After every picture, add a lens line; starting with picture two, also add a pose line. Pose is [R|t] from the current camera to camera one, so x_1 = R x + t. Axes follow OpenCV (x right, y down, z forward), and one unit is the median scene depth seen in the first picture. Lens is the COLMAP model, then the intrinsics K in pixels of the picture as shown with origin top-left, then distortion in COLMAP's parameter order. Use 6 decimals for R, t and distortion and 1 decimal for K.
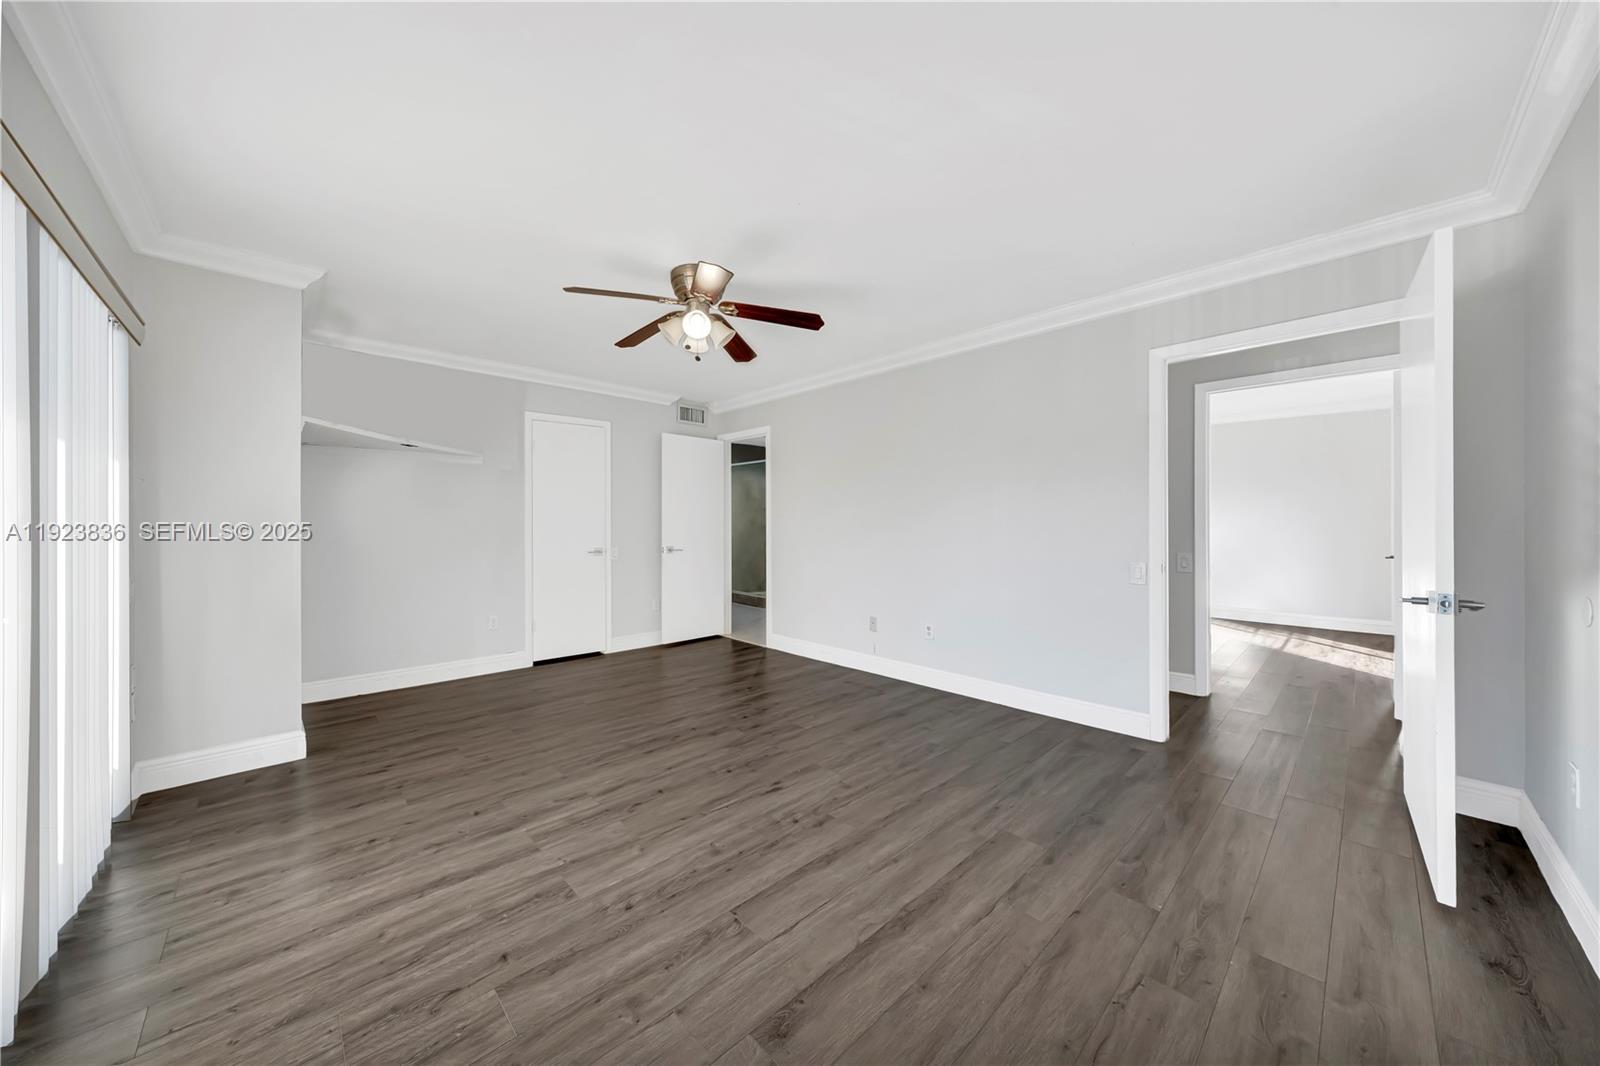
lens RADIAL K [[544.5, 0, 773.1], [0, 544.5, 527.3], [0, 0, 1]] dist [-0.006492, -0.000360]
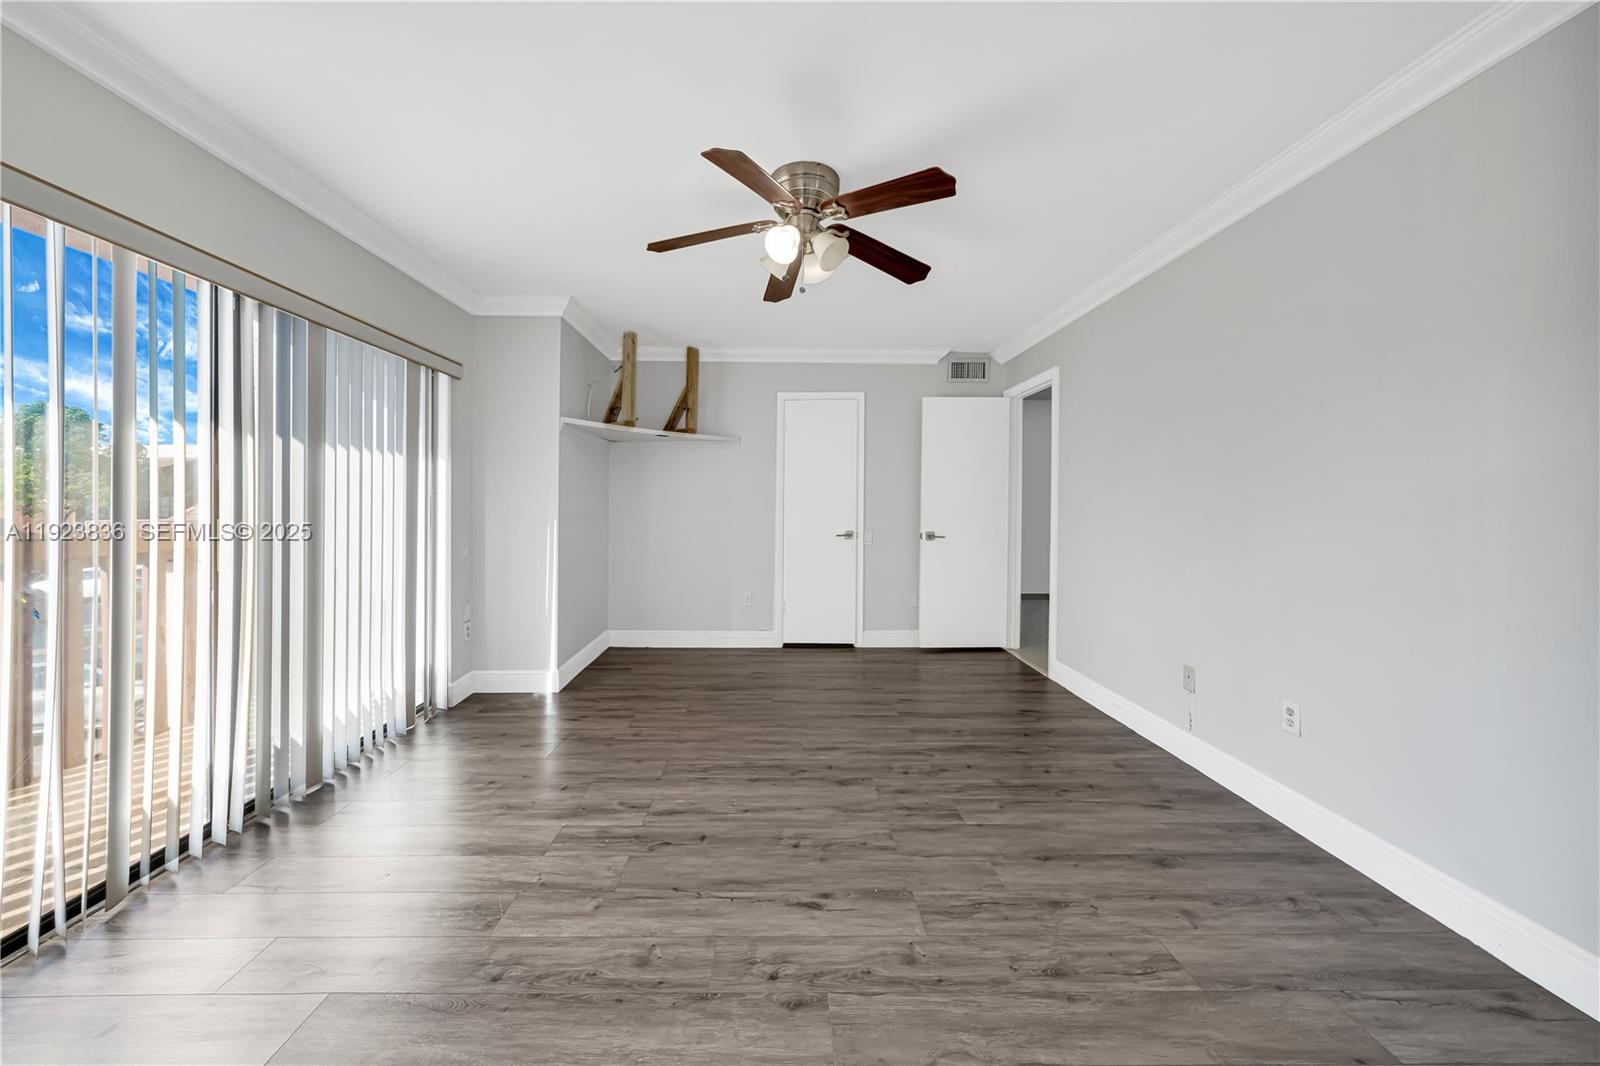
lens RADIAL K [[544.5, 0, 779.5], [0, 544.5, 514.9], [0, 0, 1]] dist [-0.006492, -0.000360]
pose [[0.749392, 0.015409, -0.661948, 0.325095], [-0.005811, 0.999844, 0.016696, -0.007054], [0.662101, -0.008665, 0.749364, 0.379568]]
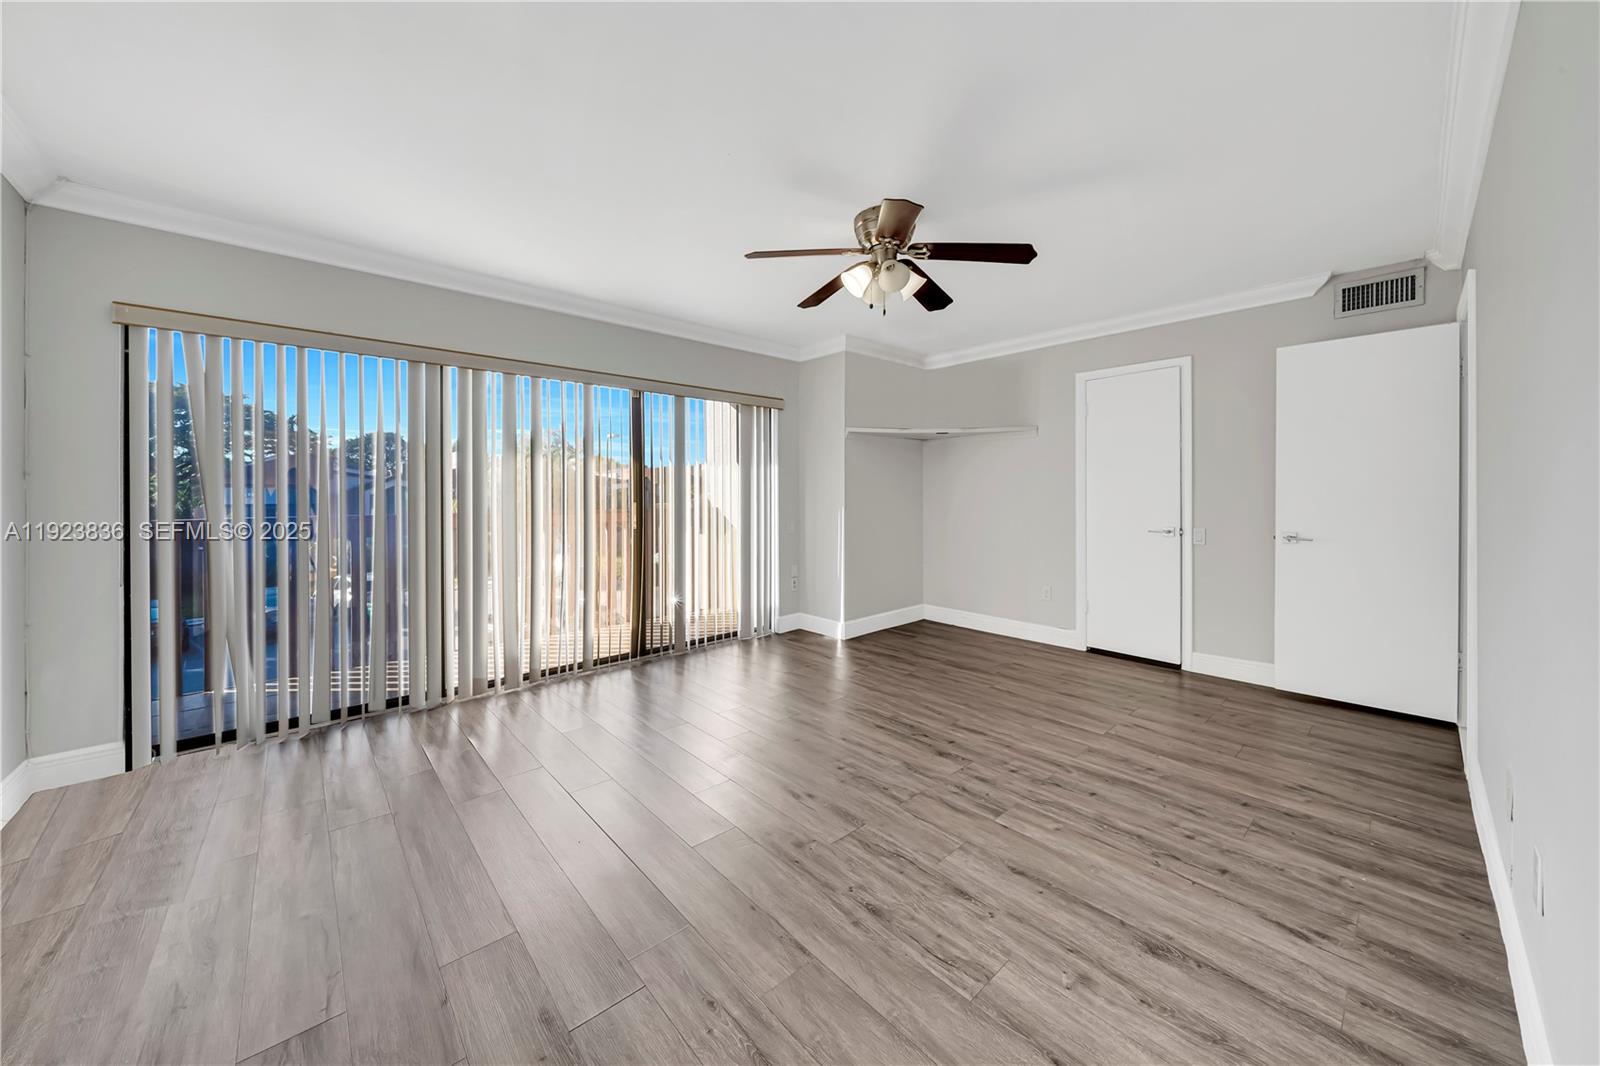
lens RADIAL K [[544.5, 0, 805.1], [0, 544.5, 493.3], [0, 0, 1]] dist [-0.006492, -0.000360]
pose [[0.024976, -0.002776, -0.999684, 0.705754], [-0.003660, 0.999989, -0.002869, -0.006583], [0.999681, 0.003730, 0.024966, 0.783203]]
